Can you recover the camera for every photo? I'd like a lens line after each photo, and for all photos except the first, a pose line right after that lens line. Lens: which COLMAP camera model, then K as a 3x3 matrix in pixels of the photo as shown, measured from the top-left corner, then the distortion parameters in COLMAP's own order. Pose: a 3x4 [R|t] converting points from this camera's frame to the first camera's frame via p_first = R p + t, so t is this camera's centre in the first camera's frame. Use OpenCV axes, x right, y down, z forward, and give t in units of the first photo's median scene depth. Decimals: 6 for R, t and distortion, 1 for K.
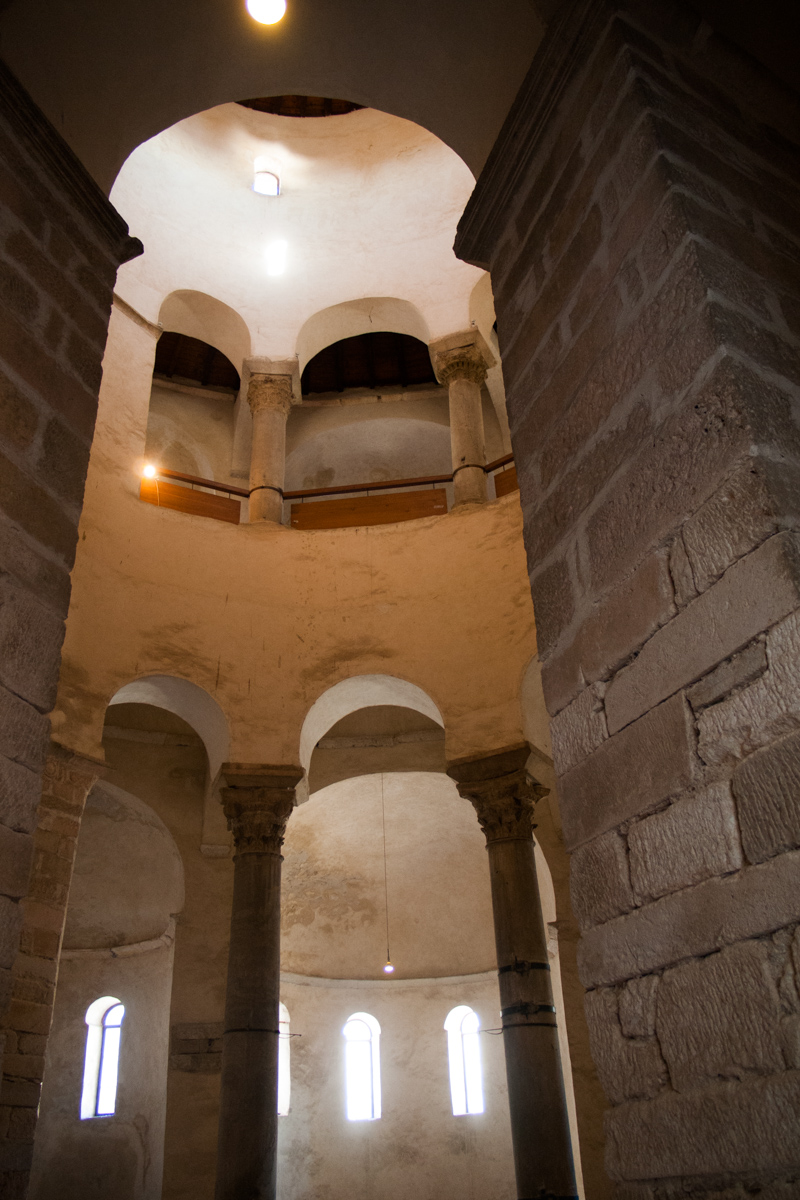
lens RADIAL K [[1015.8, 0, 400.0], [0, 1015.8, 600.0], [0, 0, 1]] dist [-0.004281, 0.001830]
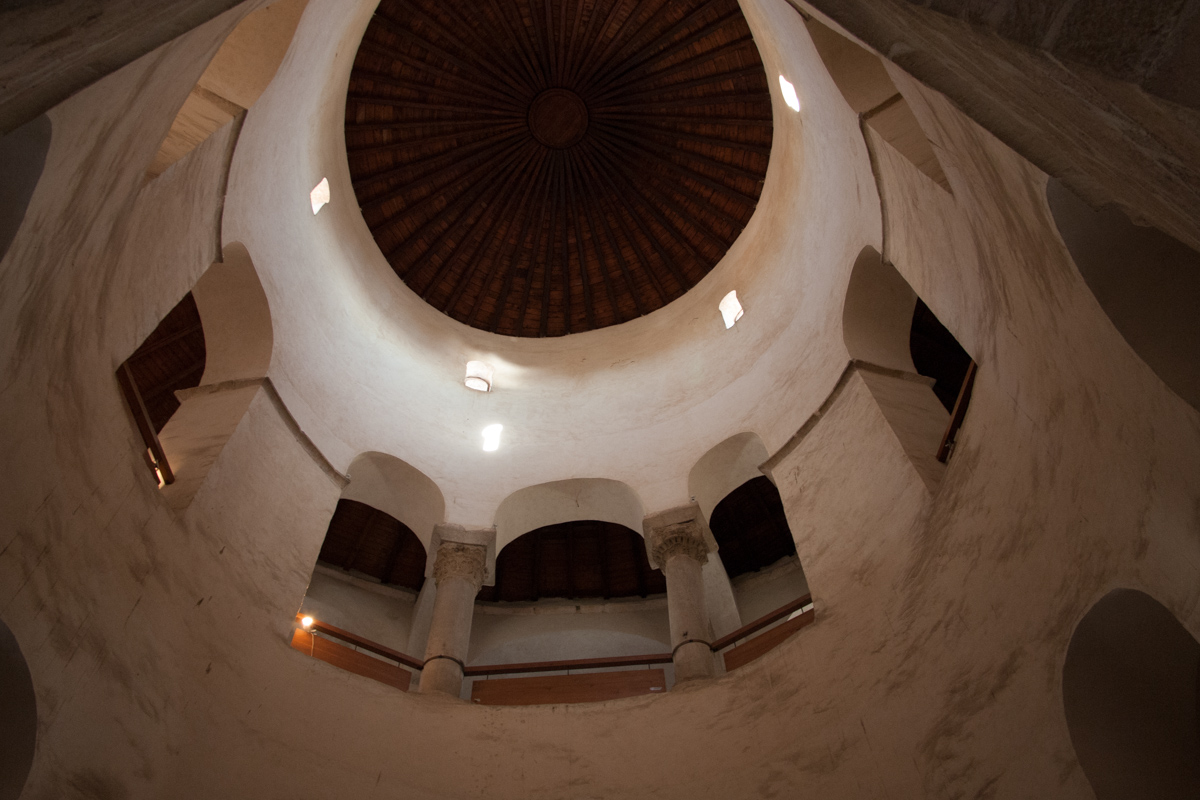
lens RADIAL K [[1015.8, 0, 594.4], [0, 1015.8, 399.2], [0, 0, 1]] dist [-0.004281, 0.001830]
pose [[0.998618, 0.052381, 0.004281, -0.024611], [-0.043218, 0.864823, -0.500214, 0.108799], [-0.029904, 0.499338, 0.865891, 0.174233]]
